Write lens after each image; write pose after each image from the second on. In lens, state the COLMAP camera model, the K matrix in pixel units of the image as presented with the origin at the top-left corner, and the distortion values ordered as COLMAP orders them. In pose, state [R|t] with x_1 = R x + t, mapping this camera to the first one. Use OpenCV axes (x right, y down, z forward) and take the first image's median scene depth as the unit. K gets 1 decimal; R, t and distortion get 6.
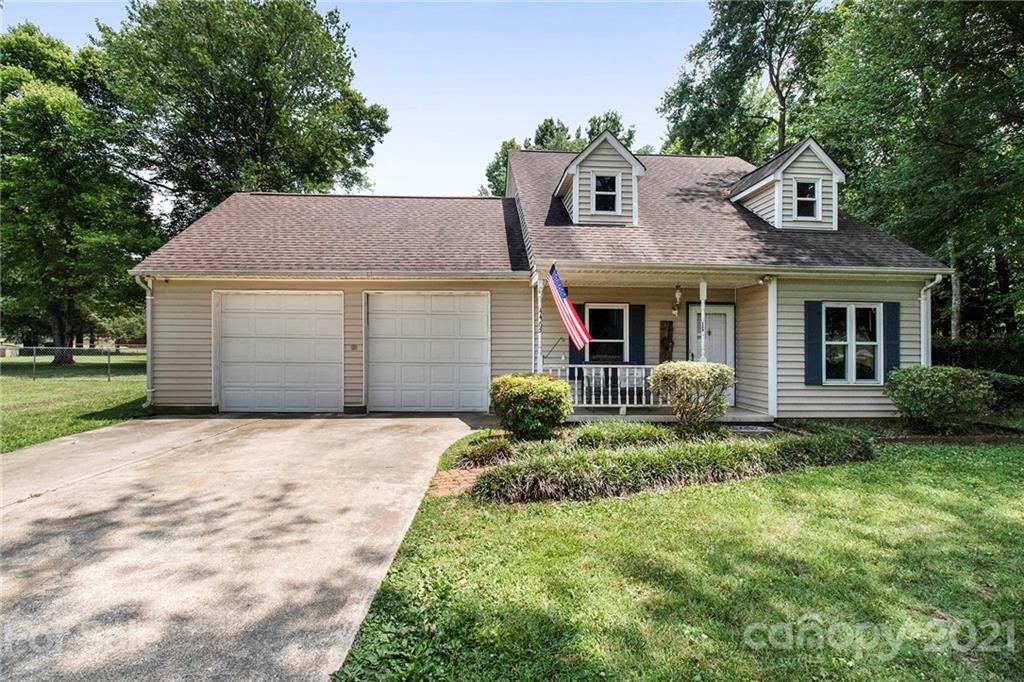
lens RADIAL K [[480.4, 0, 512.0], [0, 480.4, 341.0], [0, 0, 1]] dist [0.003325, -0.014514]
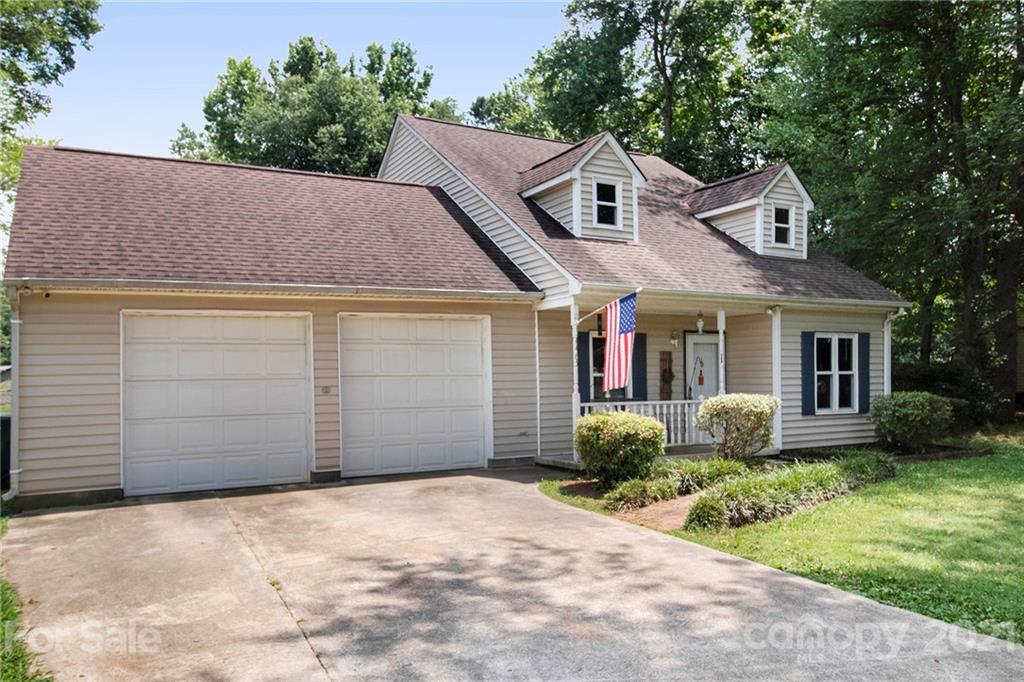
lens RADIAL K [[748.6, 0, 511.5], [0, 748.6, 369.7], [0, 0, 1]] dist [-0.001018, -0.000600]
pose [[0.907942, -0.015367, 0.418814, -0.582821], [0.019533, 0.999793, -0.005661, -0.006275], [-0.418640, 0.013320, 0.908054, -0.159557]]
